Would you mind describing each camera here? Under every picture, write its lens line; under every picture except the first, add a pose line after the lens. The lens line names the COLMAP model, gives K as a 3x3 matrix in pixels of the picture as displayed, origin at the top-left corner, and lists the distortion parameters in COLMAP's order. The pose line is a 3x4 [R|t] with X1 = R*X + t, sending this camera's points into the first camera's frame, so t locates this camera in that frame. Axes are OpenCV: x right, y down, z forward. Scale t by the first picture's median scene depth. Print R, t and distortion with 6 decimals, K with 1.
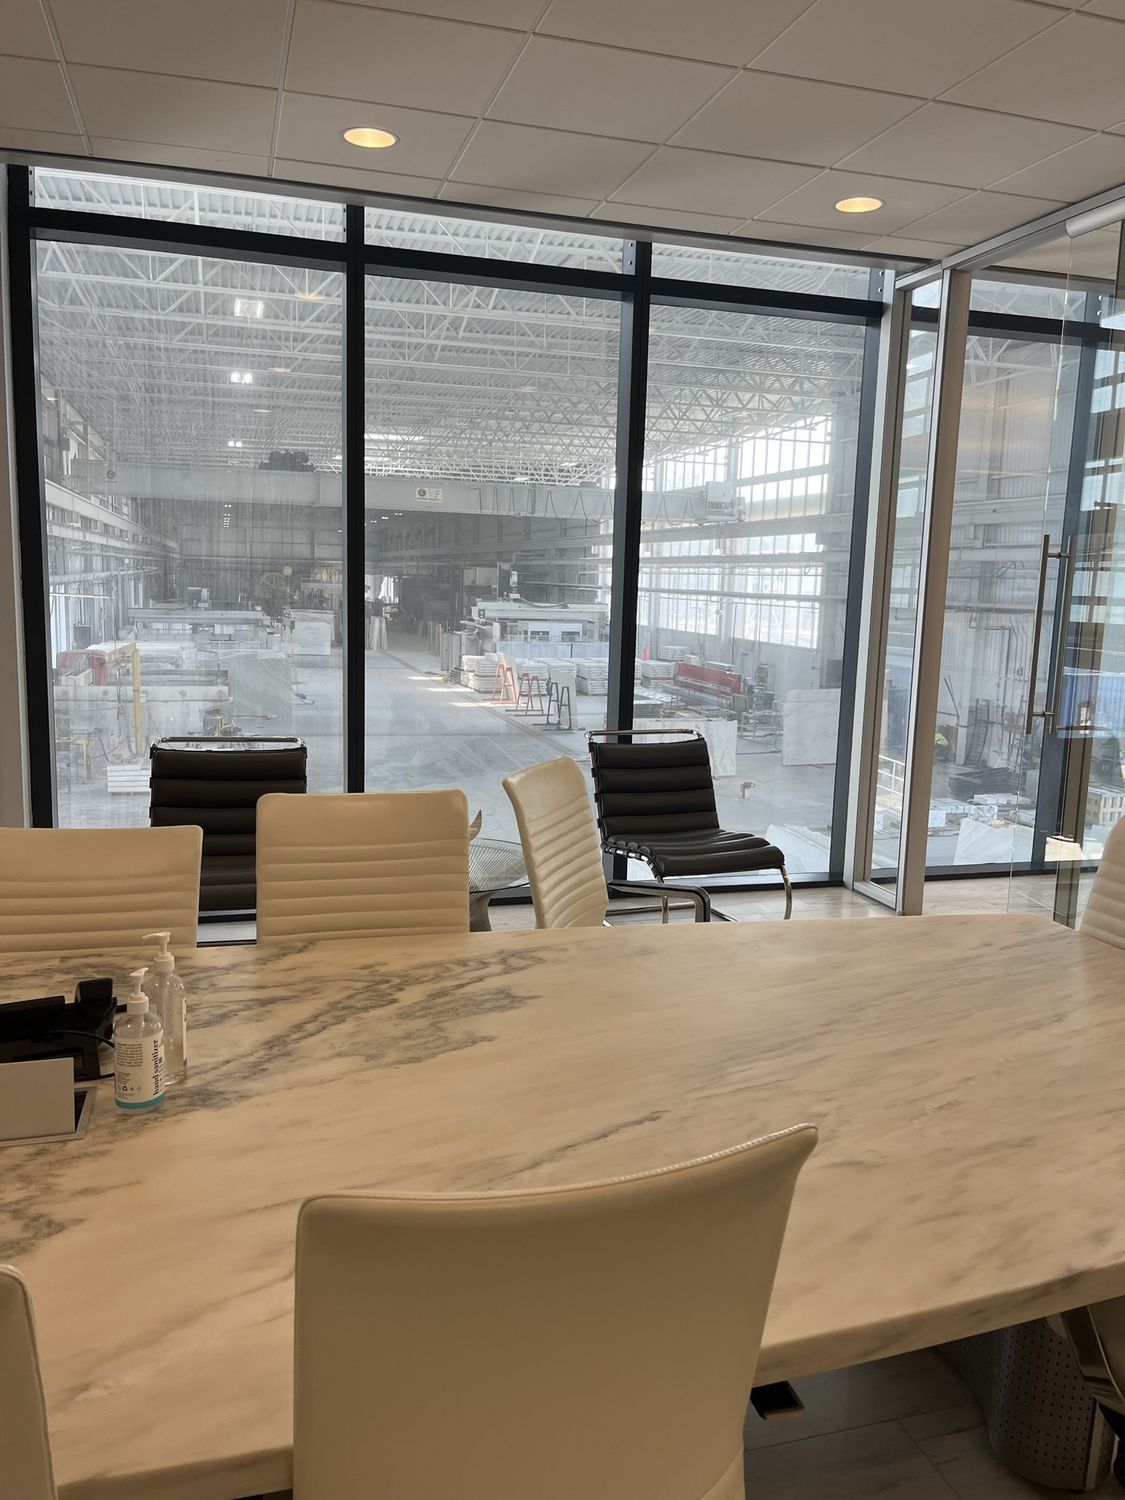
lens RADIAL K [[1131.7, 0, 562.5], [0, 1131.7, 750.0], [0, 0, 1]] dist [0.008656, -0.001953]
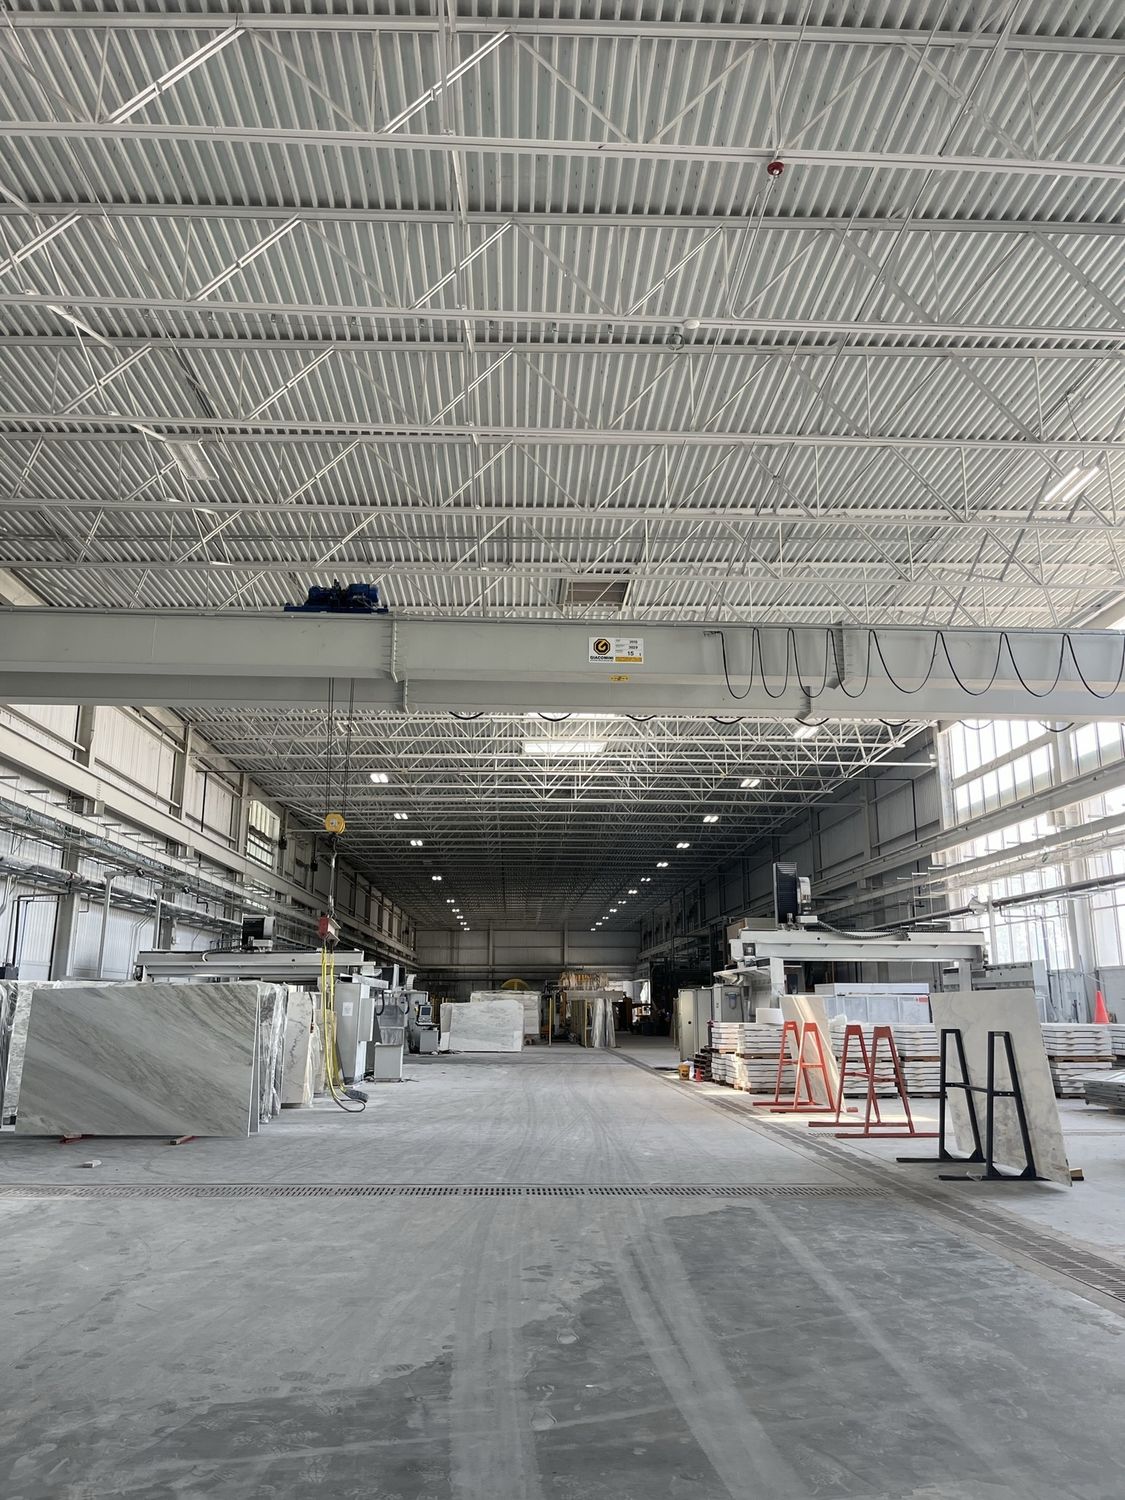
lens RADIAL K [[1131.7, 0, 562.5], [0, 1131.7, 750.0], [0, 0, 1]] dist [0.008656, -0.001953]
pose [[0.969846, -0.080597, -0.230005, -0.025278], [-0.010151, 0.929560, -0.368532, -0.007826], [0.243506, 0.359754, 0.900712, 0.449884]]
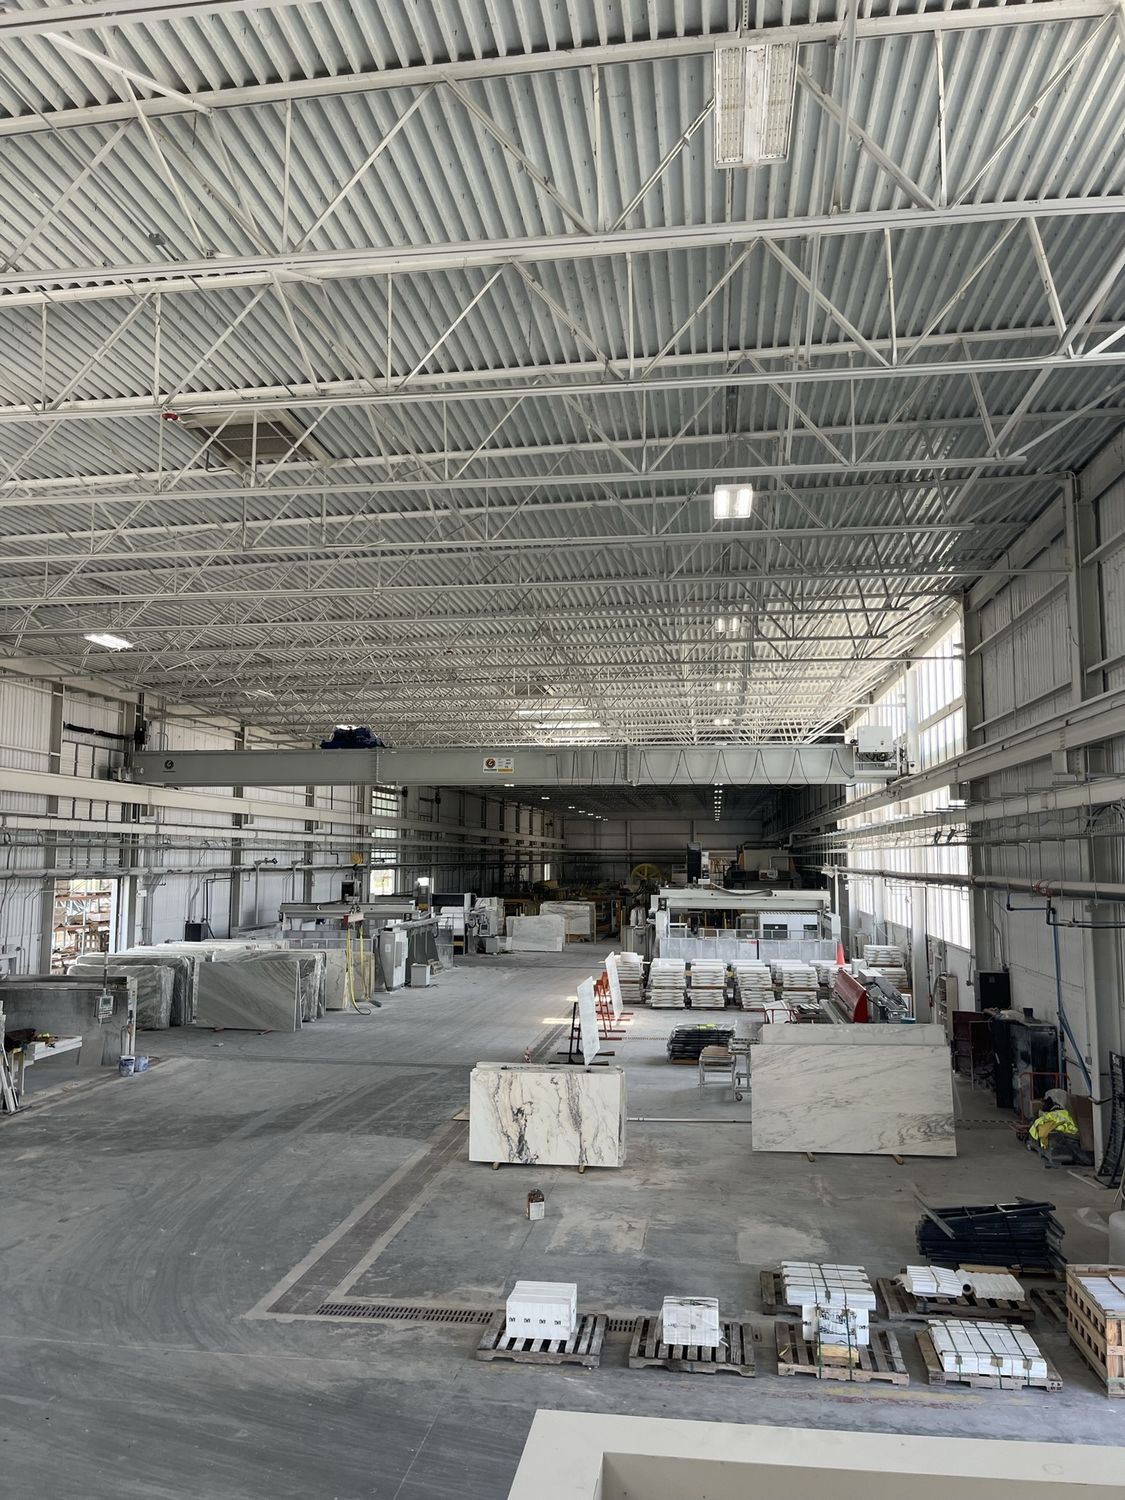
lens RADIAL K [[1131.7, 0, 562.5], [0, 1131.7, 750.0], [0, 0, 1]] dist [0.008656, -0.001953]
pose [[0.909767, -0.065608, -0.409902, 0.212012], [-0.039038, 0.969534, -0.241825, -0.026204], [0.413280, 0.236006, 0.879489, 0.212707]]
